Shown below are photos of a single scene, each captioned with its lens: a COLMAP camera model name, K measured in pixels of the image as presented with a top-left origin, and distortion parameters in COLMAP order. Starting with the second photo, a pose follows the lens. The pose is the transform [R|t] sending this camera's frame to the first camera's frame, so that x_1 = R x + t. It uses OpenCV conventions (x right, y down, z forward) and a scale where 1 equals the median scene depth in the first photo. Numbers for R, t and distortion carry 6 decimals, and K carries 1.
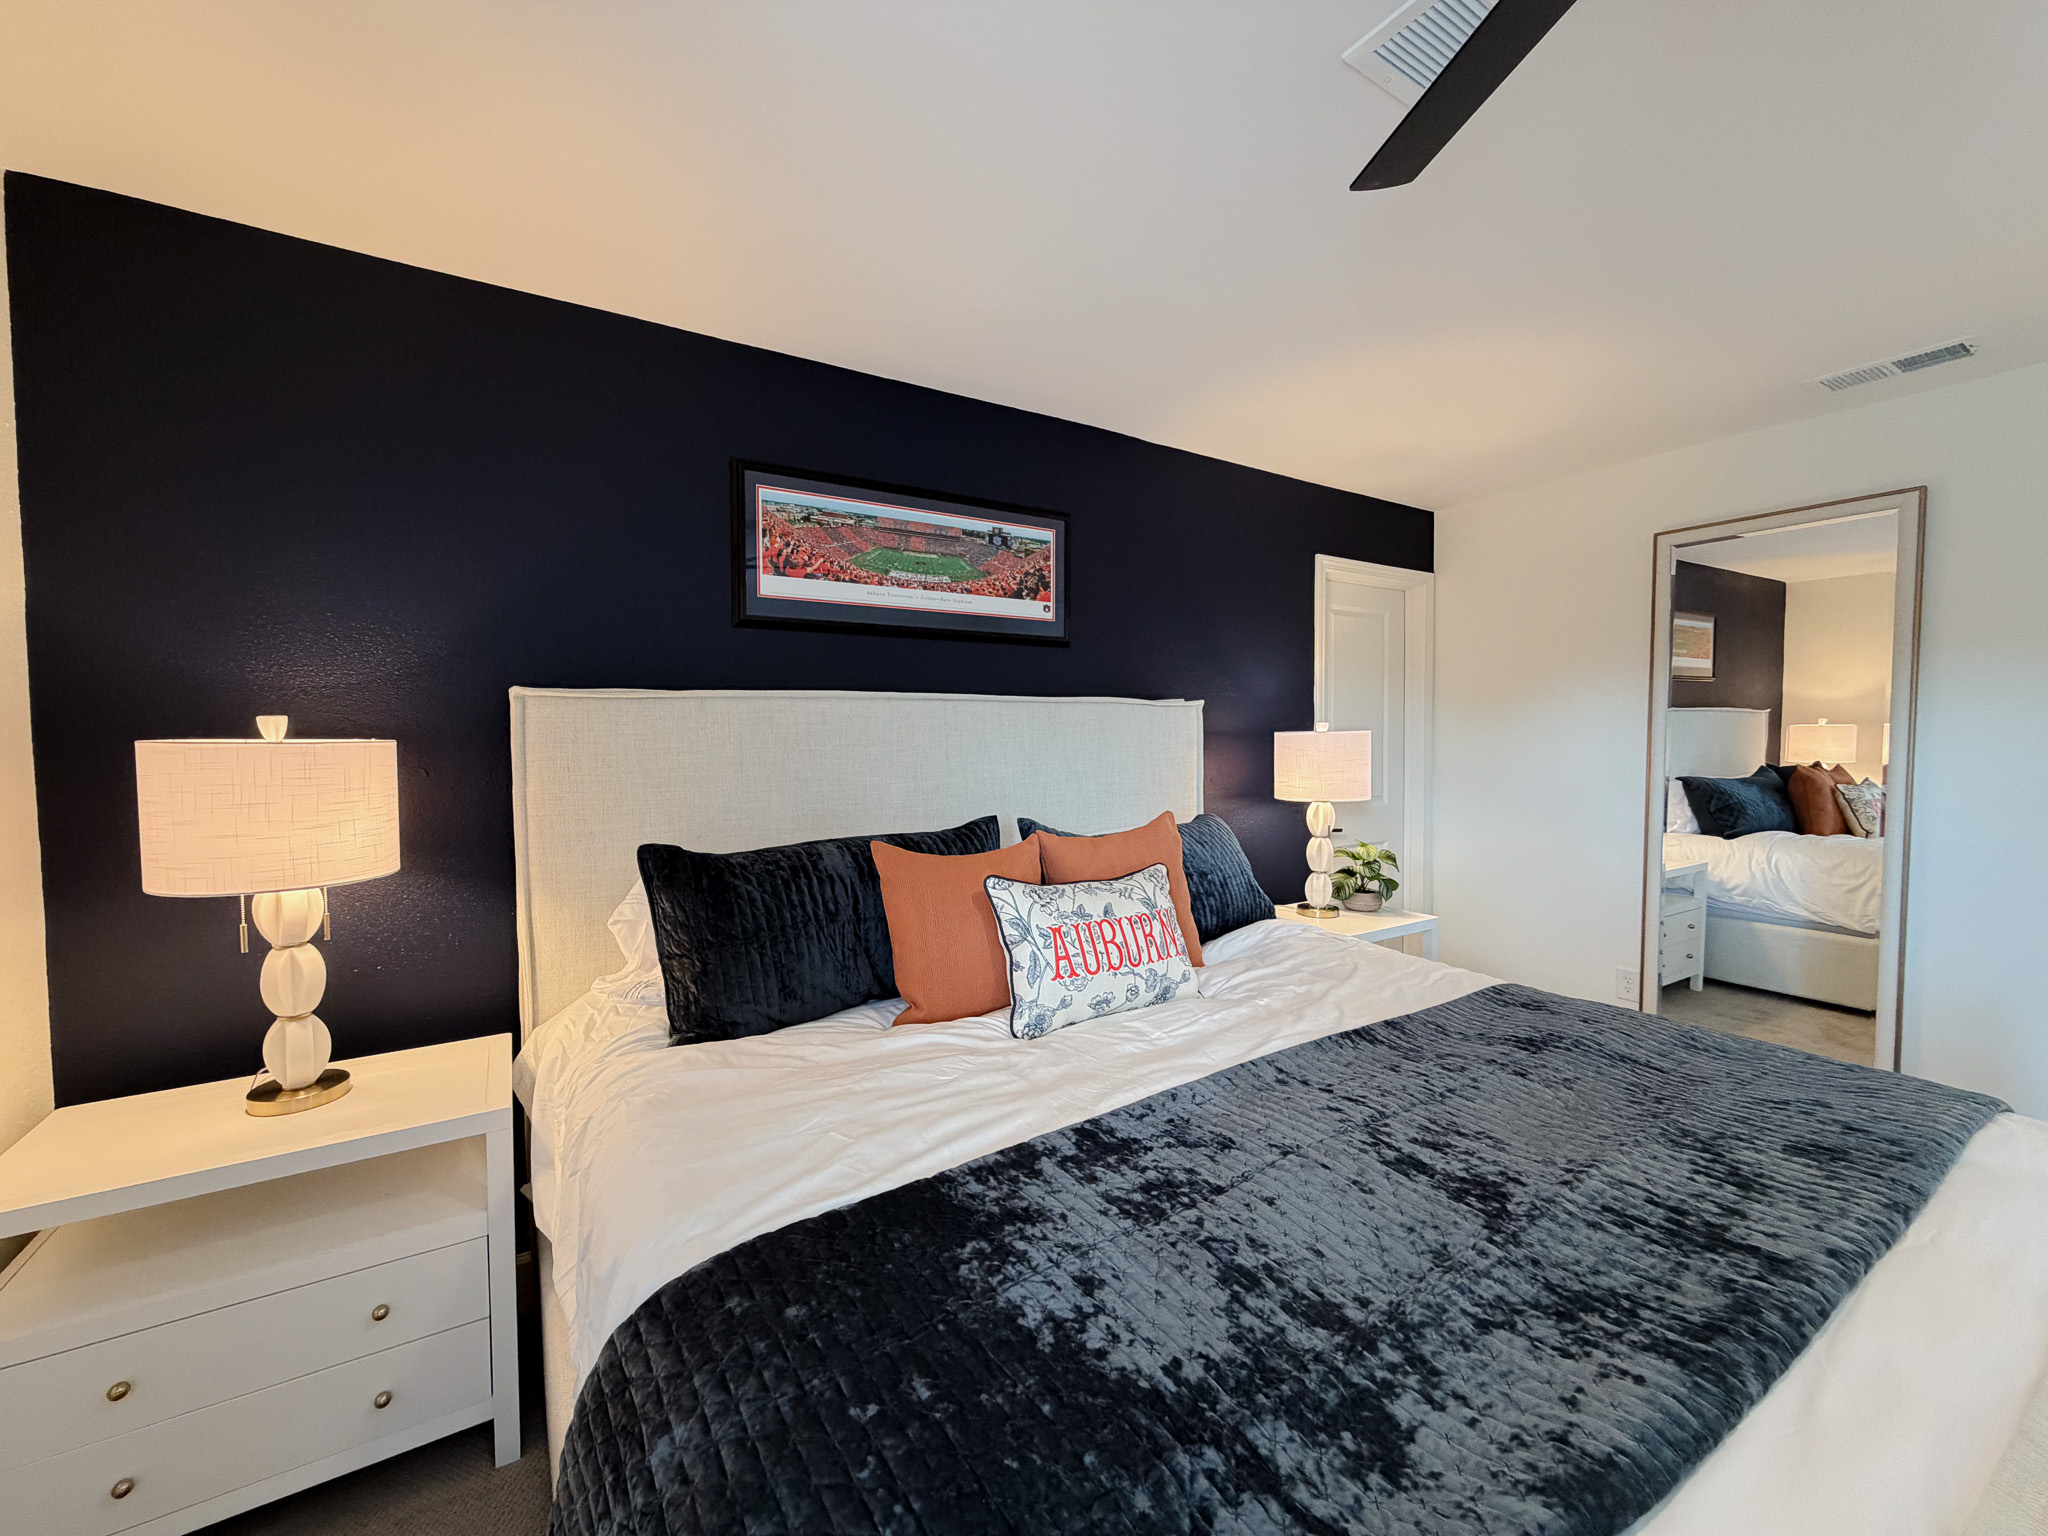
lens RADIAL K [[809.2, 0, 1024.0], [0, 809.2, 768.0], [0, 0, 1]] dist [0.000313, 0.000100]
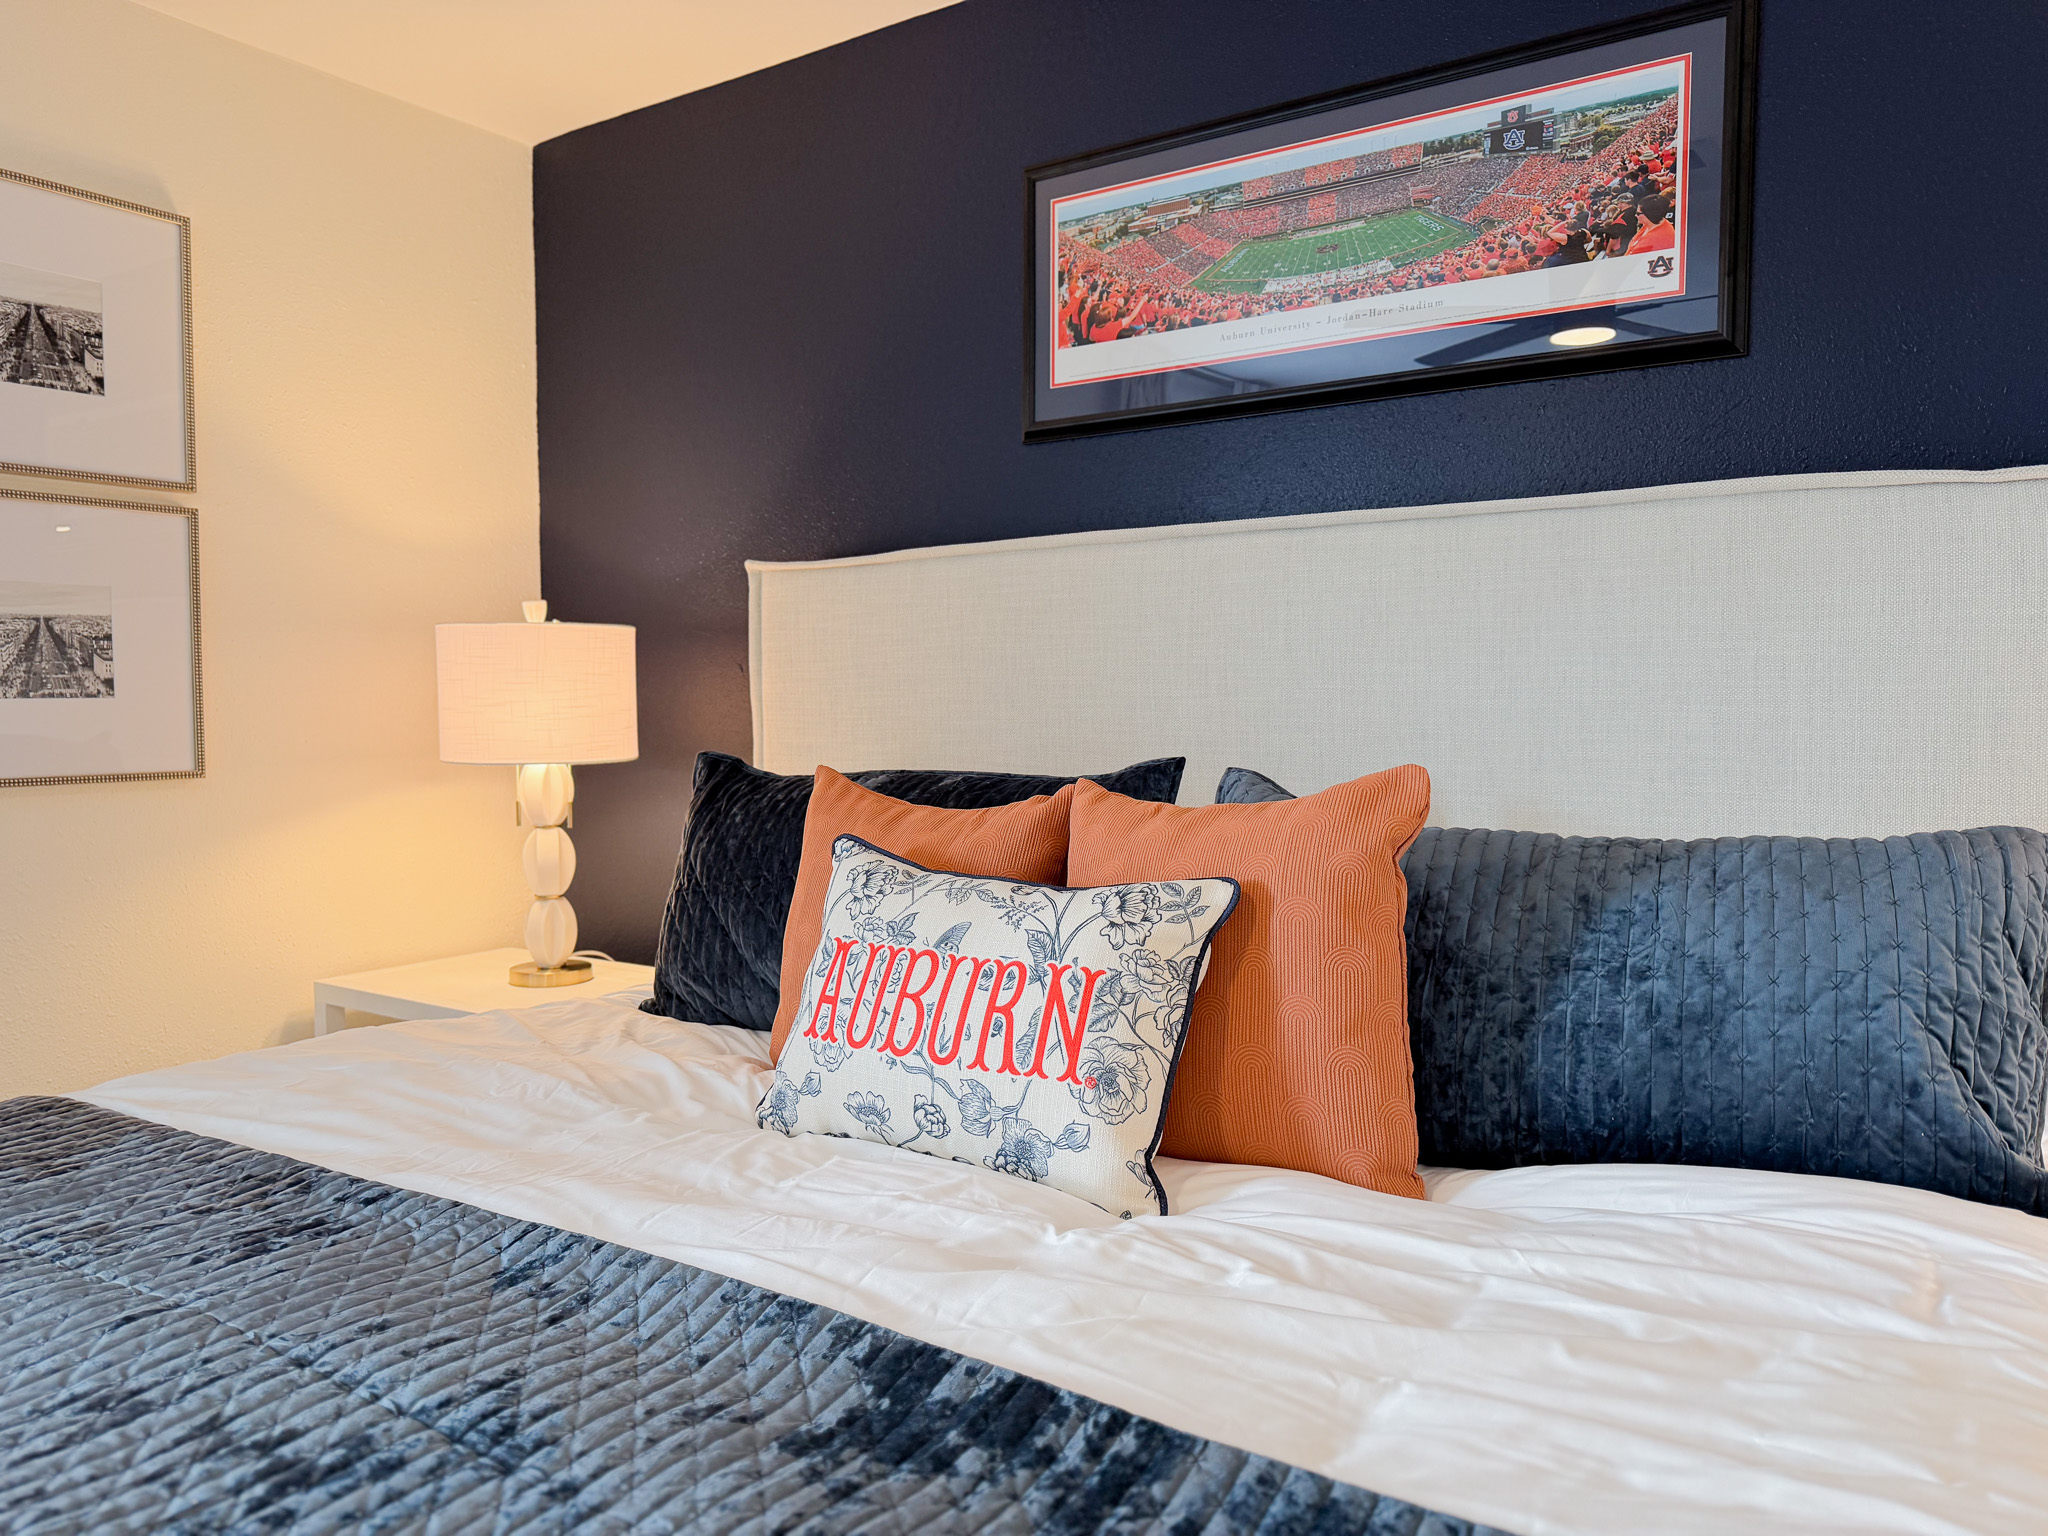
lens RADIAL K [[1446.1, 0, 1024.0], [0, 1446.1, 768.0], [0, 0, 1]] dist [0.118828, -0.224174]
pose [[0.406222, 0.051379, -0.912329, 0.684235], [-0.039618, 0.998469, 0.038590, 0.034206], [0.912915, 0.020469, 0.407636, 0.536754]]
